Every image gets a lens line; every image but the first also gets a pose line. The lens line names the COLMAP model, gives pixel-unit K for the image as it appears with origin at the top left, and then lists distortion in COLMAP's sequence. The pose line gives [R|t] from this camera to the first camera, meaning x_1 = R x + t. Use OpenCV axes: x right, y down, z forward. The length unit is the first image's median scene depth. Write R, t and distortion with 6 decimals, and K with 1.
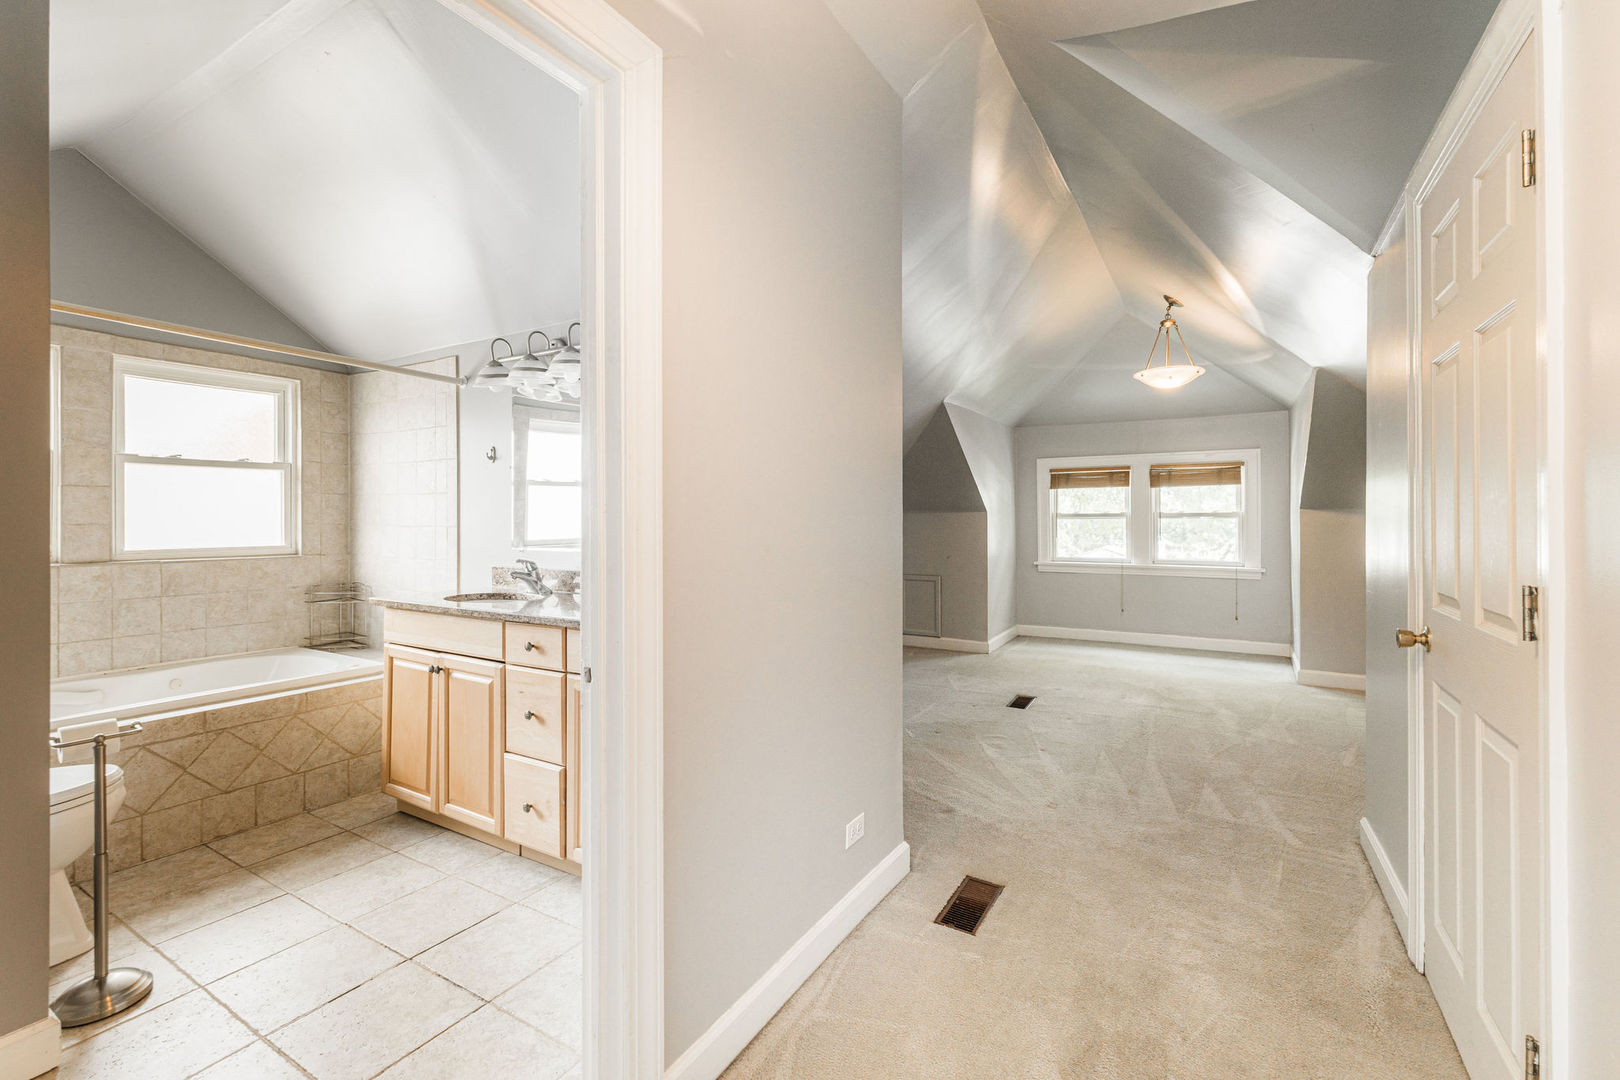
lens RADIAL K [[675.2, 0, 813.3], [0, 675.2, 526.1], [0, 0, 1]] dist [0.000282, 0.000686]
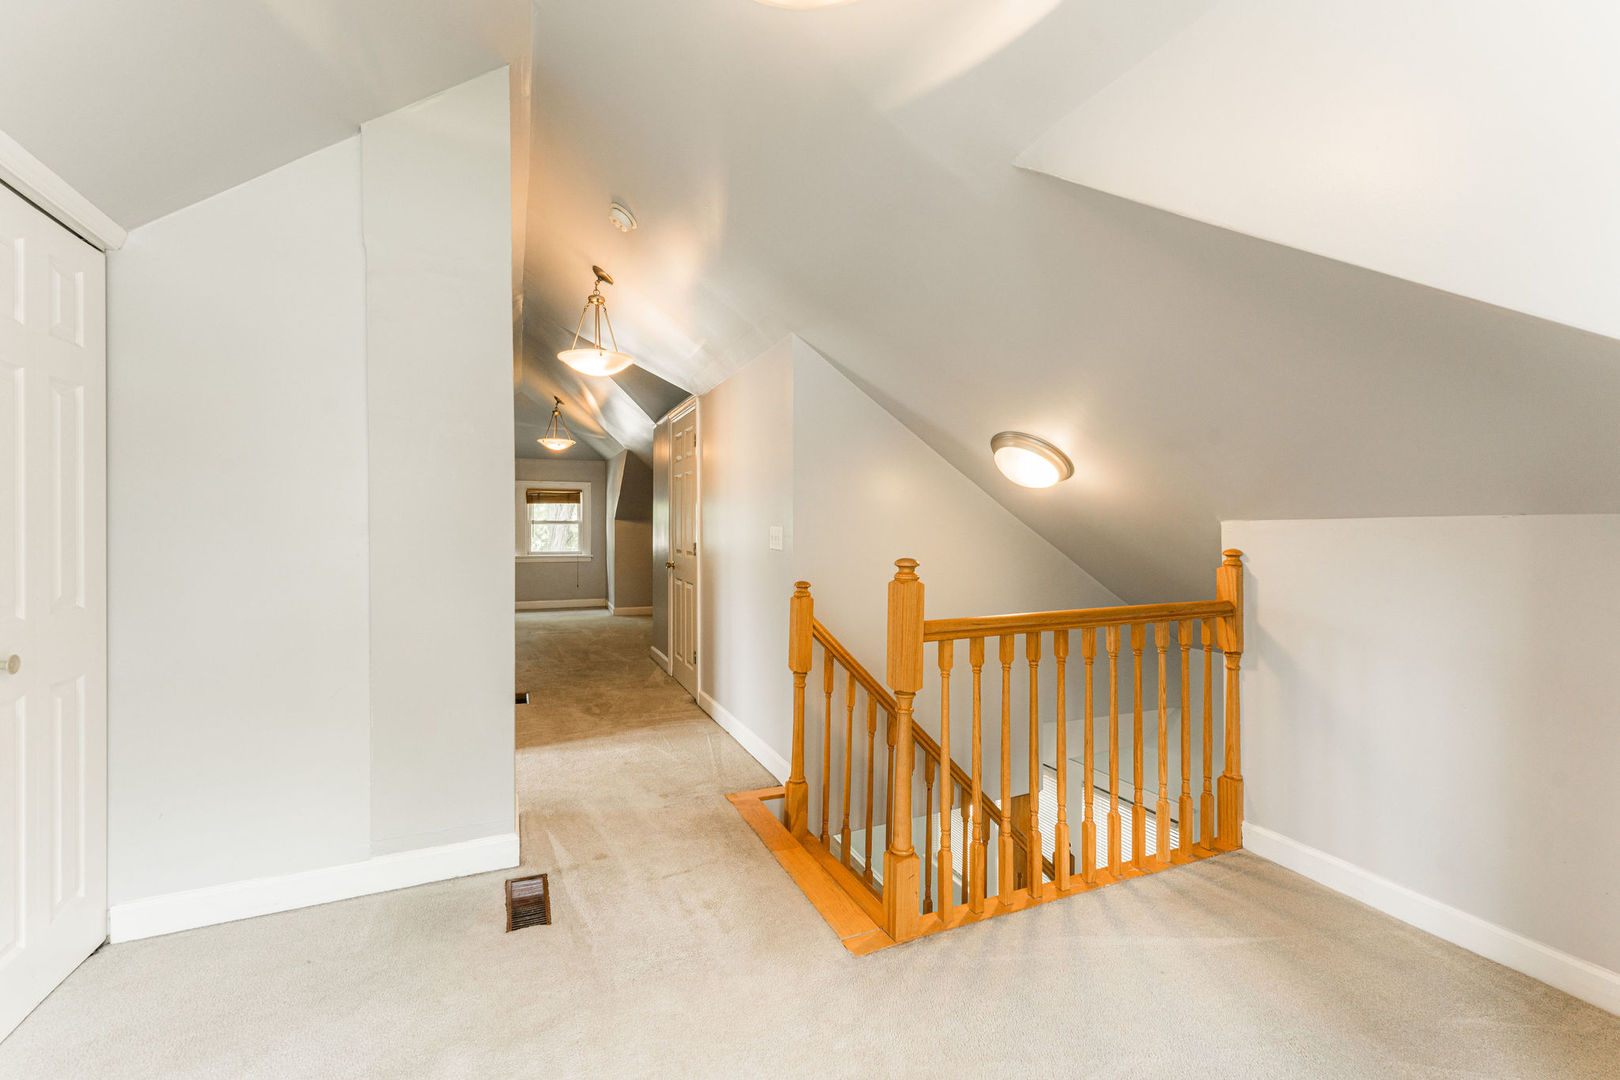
lens RADIAL K [[675.2, 0, 813.3], [0, 675.2, 526.1], [0, 0, 1]] dist [0.000282, 0.000686]
pose [[0.569975, 0.004941, 0.821647, -0.512767], [0.000183, 0.999981, -0.006140, 0.003349], [-0.821662, 0.003650, 0.569963, -0.521284]]
